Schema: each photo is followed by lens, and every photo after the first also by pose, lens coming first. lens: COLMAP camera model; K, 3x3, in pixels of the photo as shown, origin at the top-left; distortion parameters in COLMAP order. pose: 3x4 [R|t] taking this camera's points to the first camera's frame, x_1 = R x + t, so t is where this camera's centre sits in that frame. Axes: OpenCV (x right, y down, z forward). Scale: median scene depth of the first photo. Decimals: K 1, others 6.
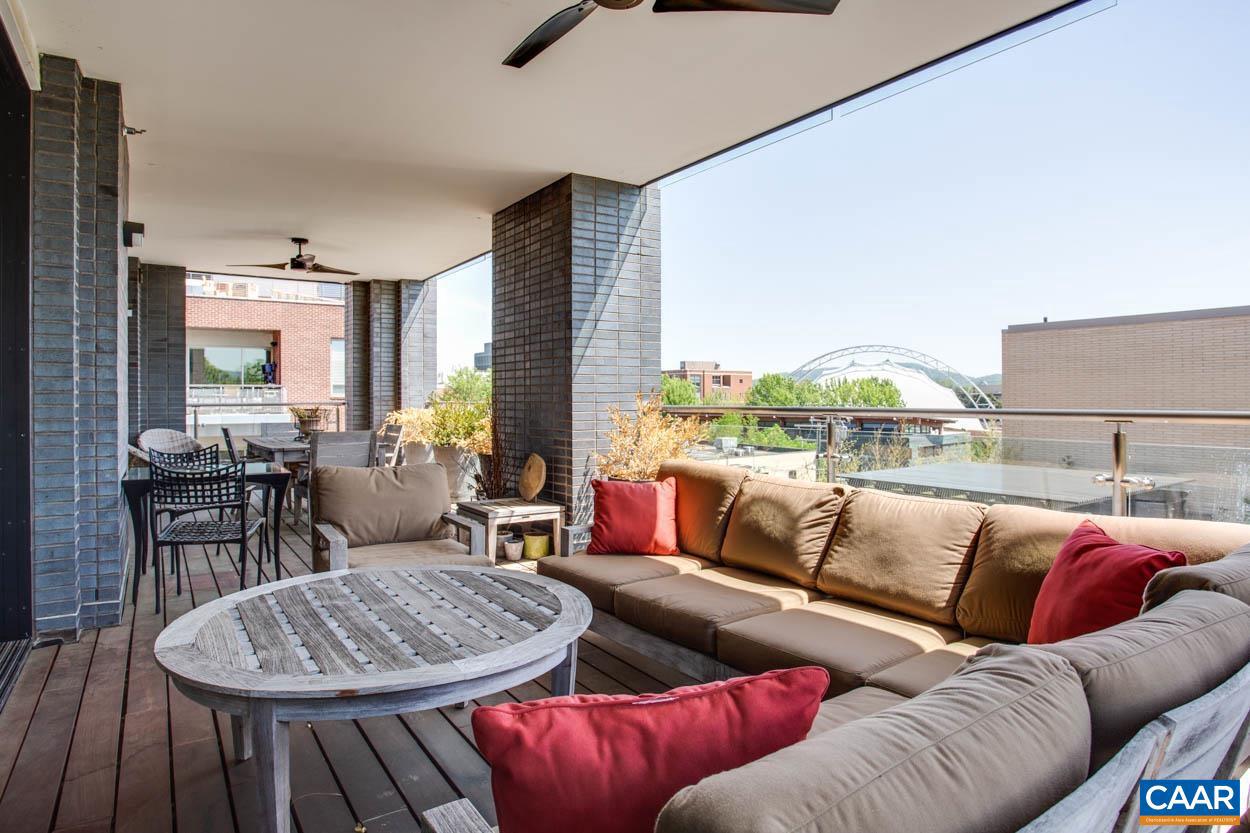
lens RADIAL K [[689.0, 0, 619.0], [0, 689.0, 409.9], [0, 0, 1]] dist [-0.028841, 0.003520]
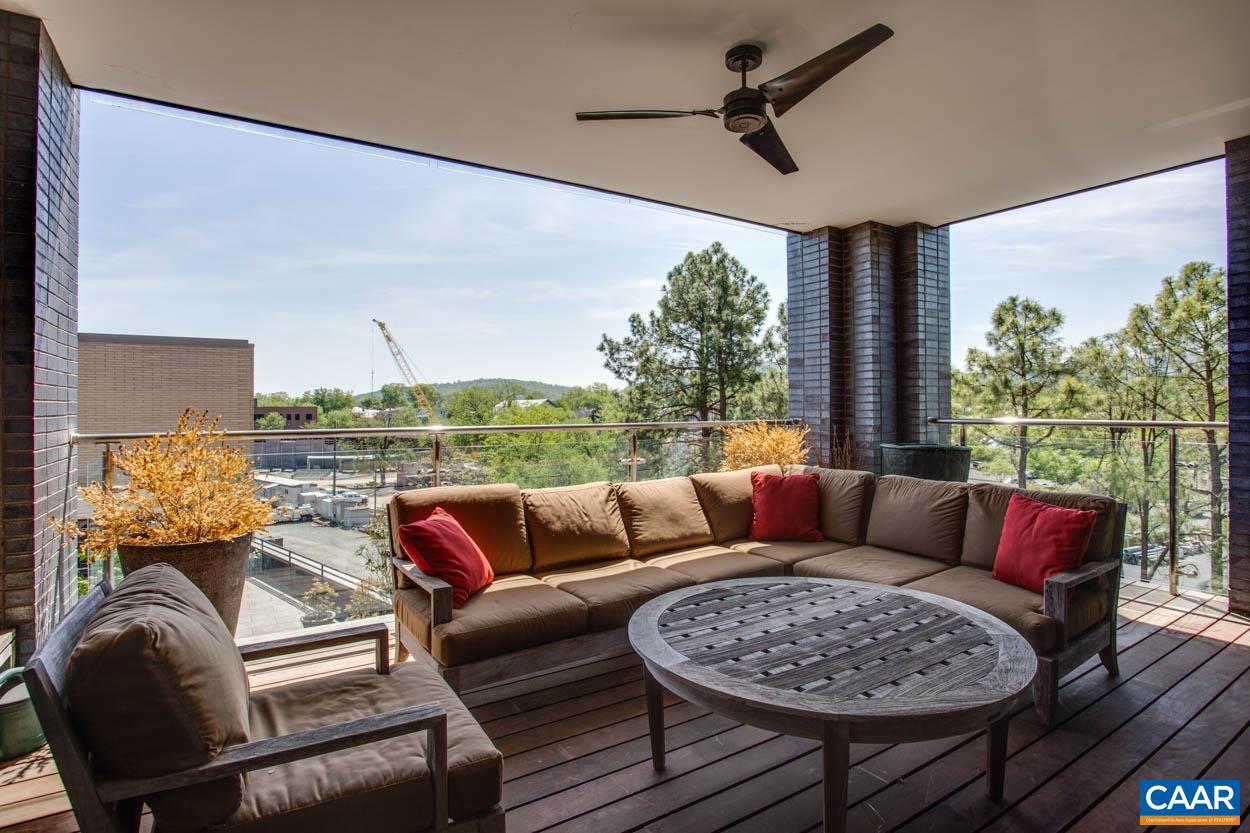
lens RADIAL K [[635.1, 0, 626.5], [0, 635.1, 409.2], [0, 0, 1]] dist [-0.023419, 0.000639]
pose [[0.018483, 0.003062, 0.999824, -1.247936], [0.018775, 0.999818, -0.003409, -0.041819], [-0.999653, 0.018835, 0.018422, 1.204434]]
